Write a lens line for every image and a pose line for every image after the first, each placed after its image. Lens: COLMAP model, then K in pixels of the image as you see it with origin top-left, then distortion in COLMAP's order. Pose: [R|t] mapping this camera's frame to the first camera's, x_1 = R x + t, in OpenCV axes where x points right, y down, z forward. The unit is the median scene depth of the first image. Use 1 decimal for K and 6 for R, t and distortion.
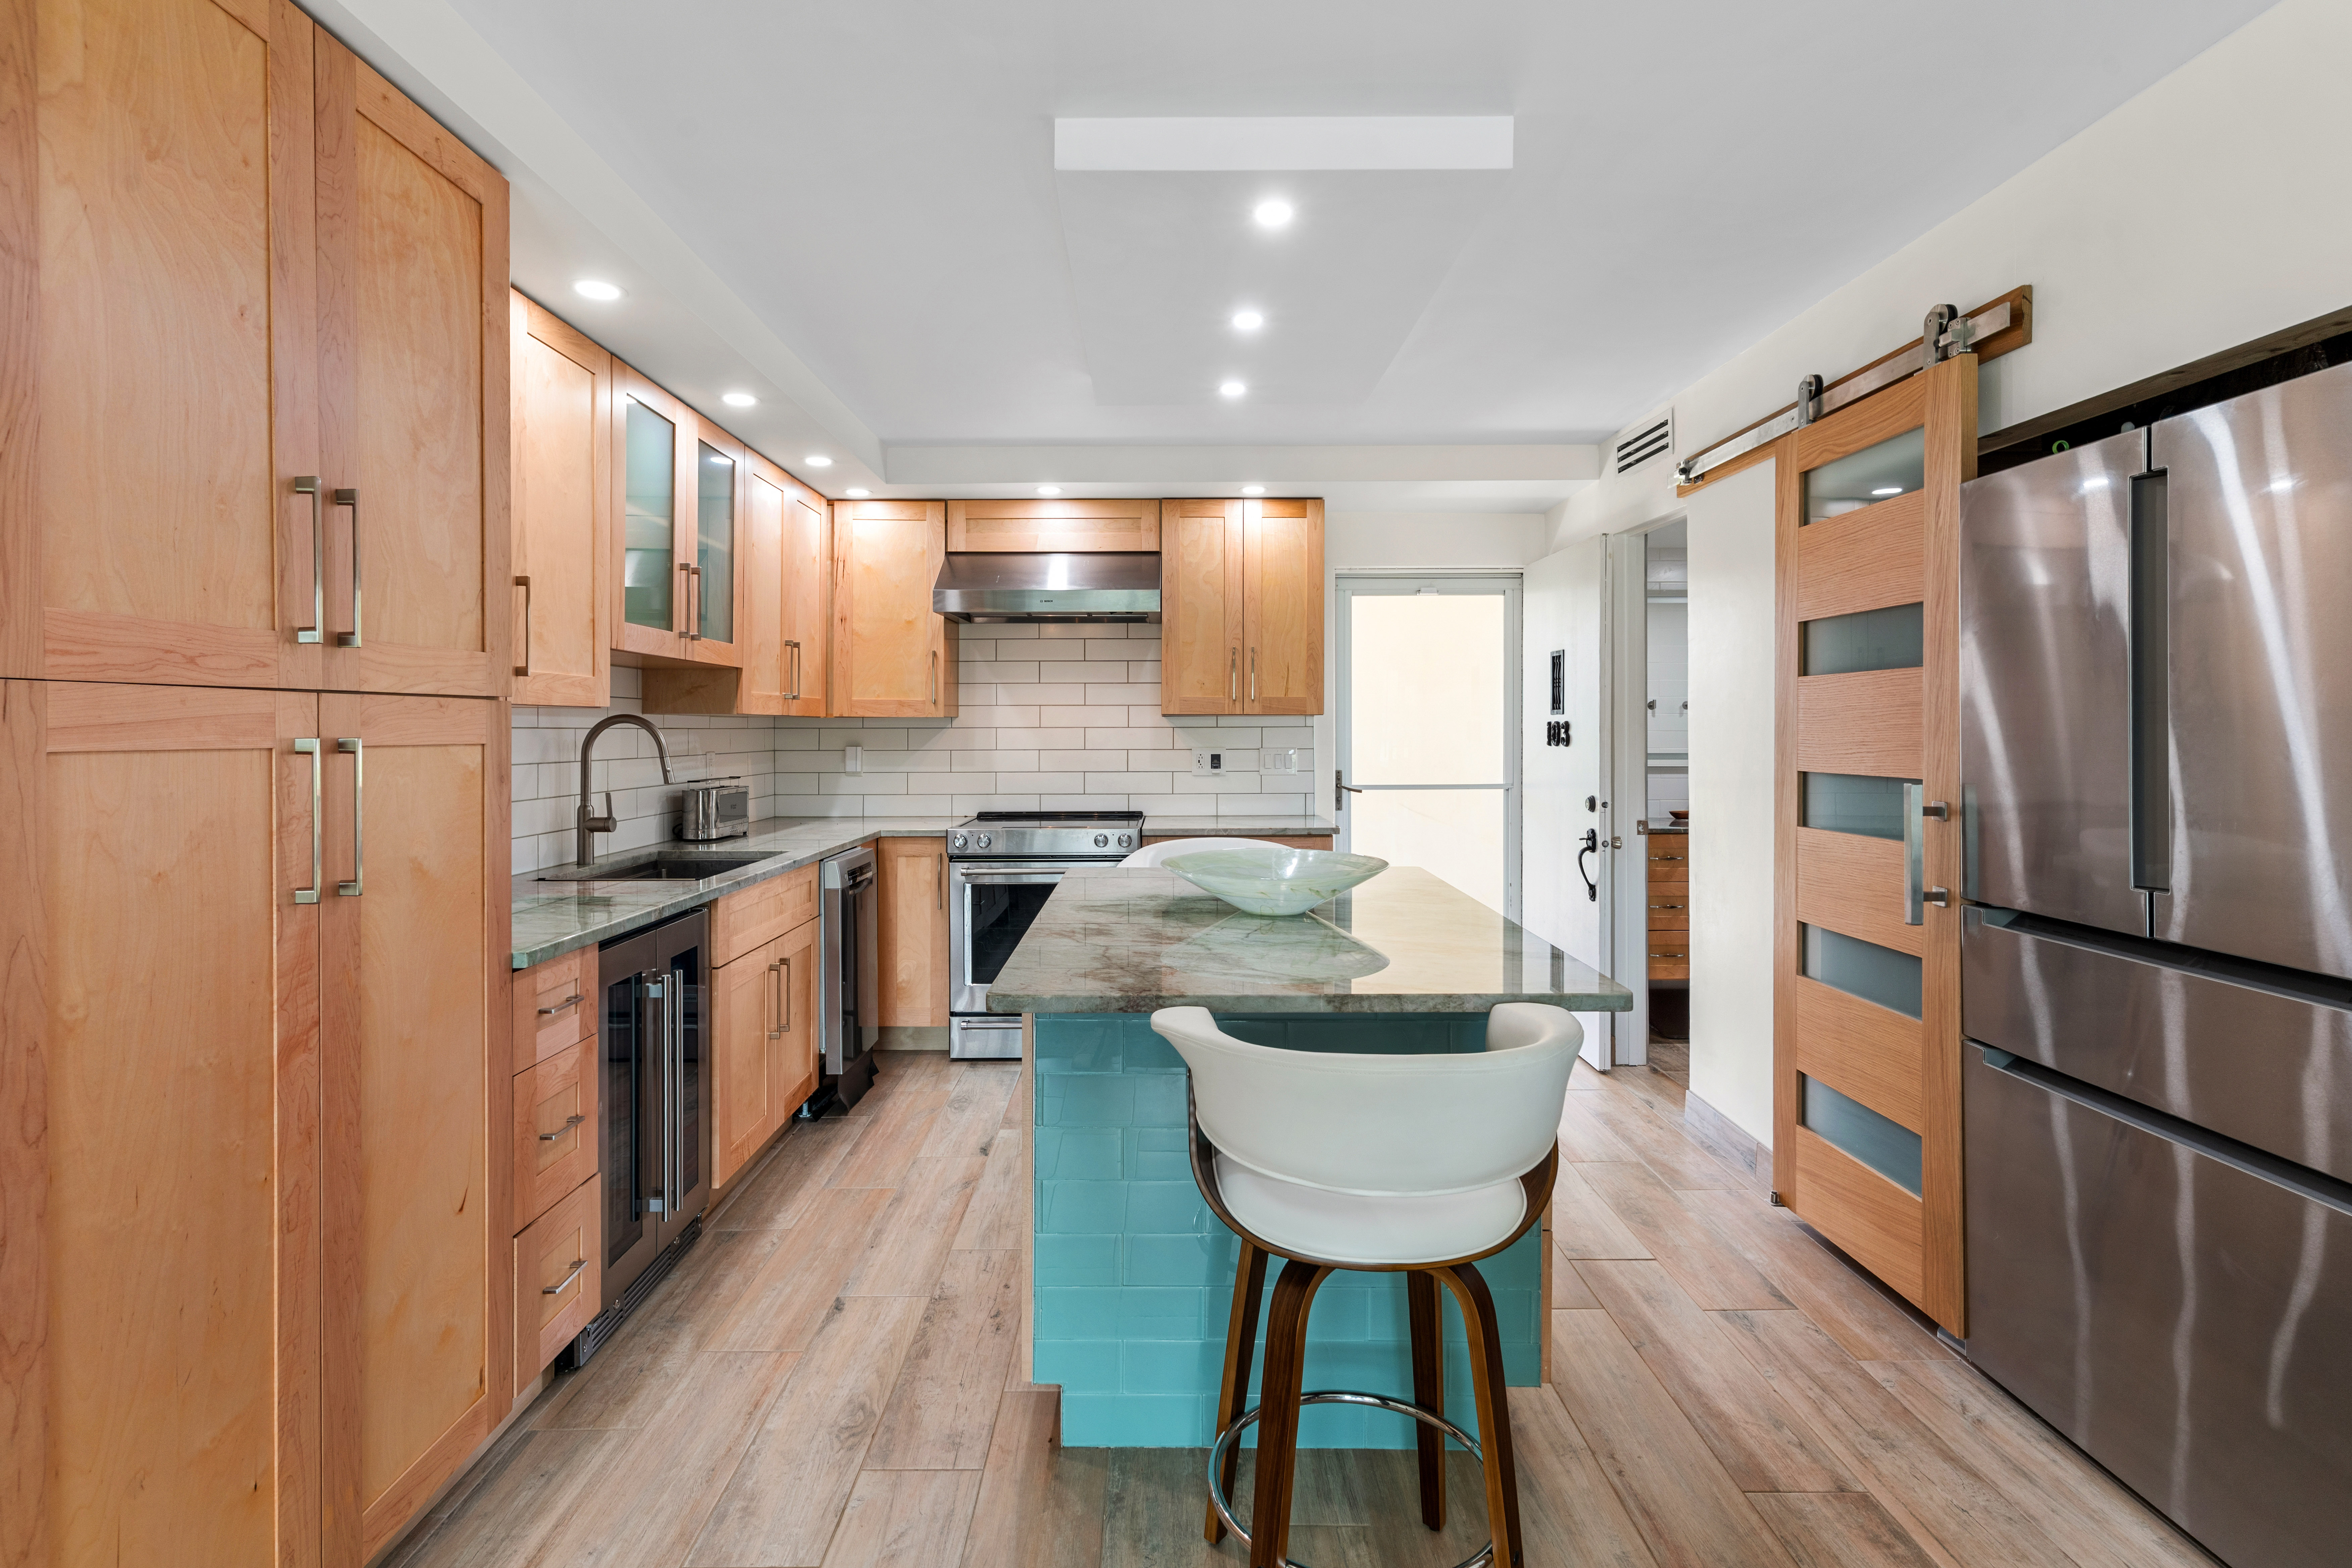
lens RADIAL K [[1126.1, 0, 1152.7], [0, 1126.1, 737.1], [0, 0, 1]] dist [0.004088, 0.000406]
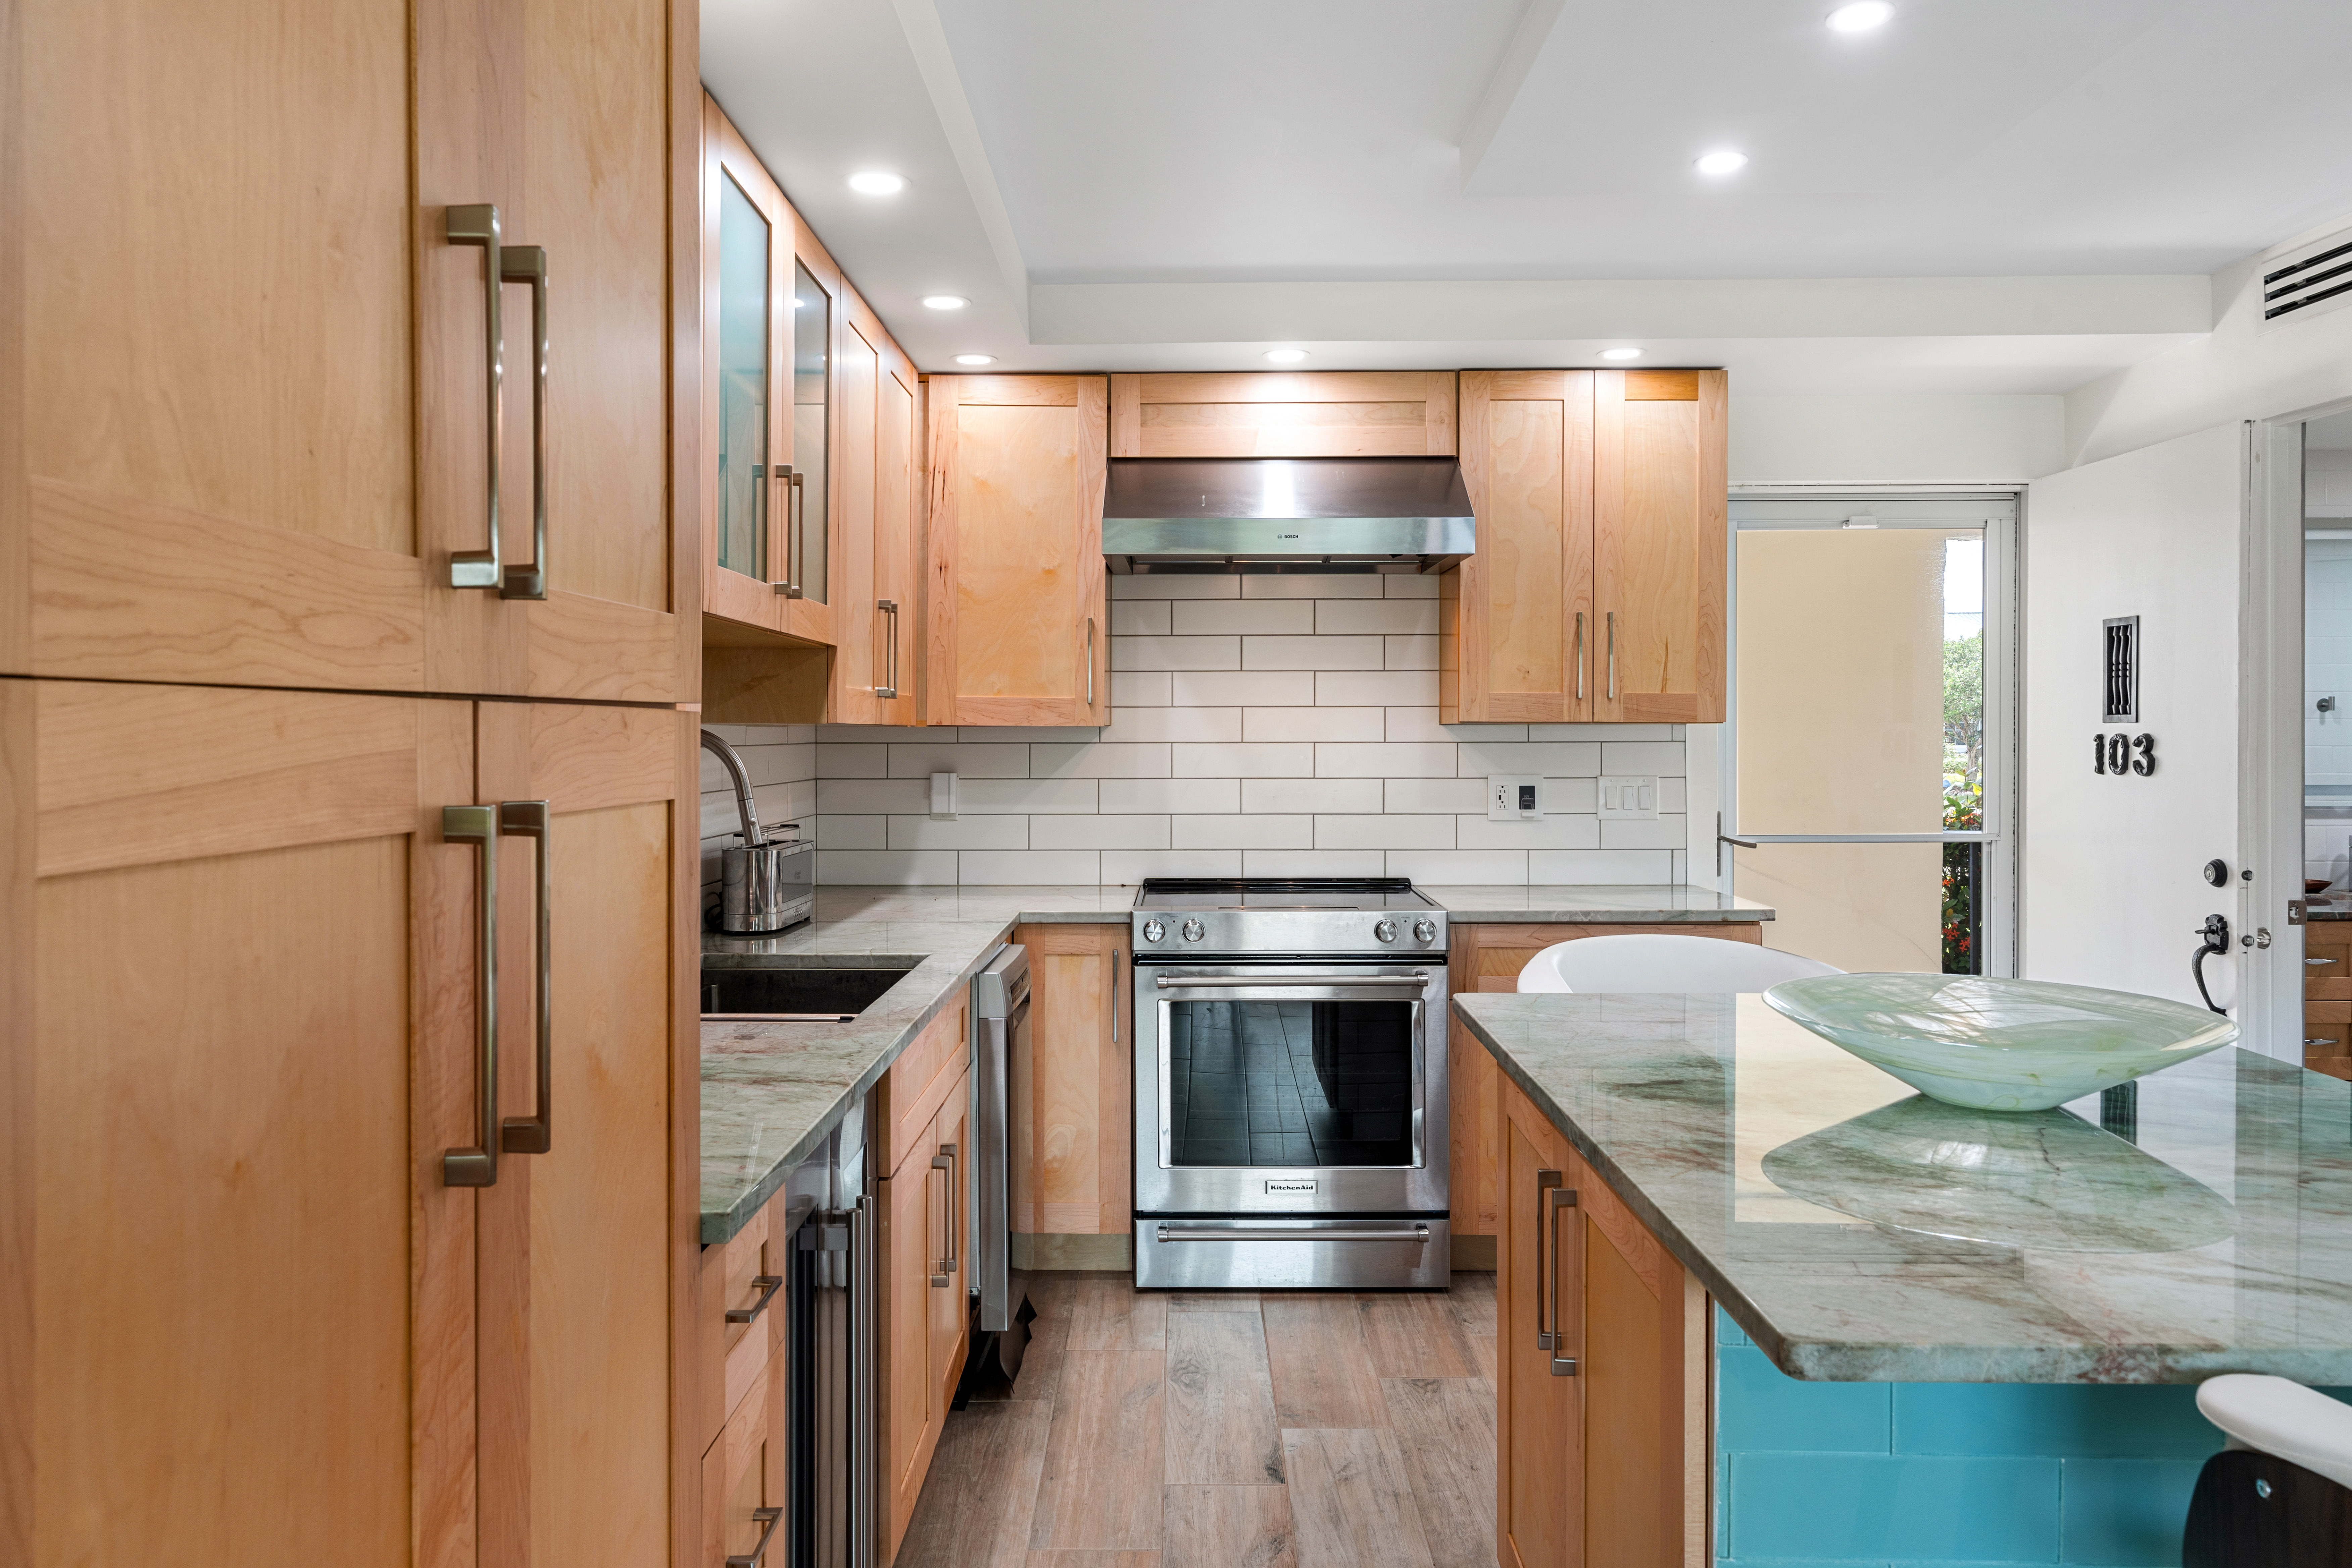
lens RADIAL K [[1619.1, 0, 1142.2], [0, 1619.1, 753.3], [0, 0, 1]] dist [0.003988, -0.003258]
pose [[0.999788, 0.001229, -0.020533, -0.158621], [-0.001139, 0.999990, 0.004408, -0.007488], [0.020538, -0.004384, 0.999779, 0.126322]]
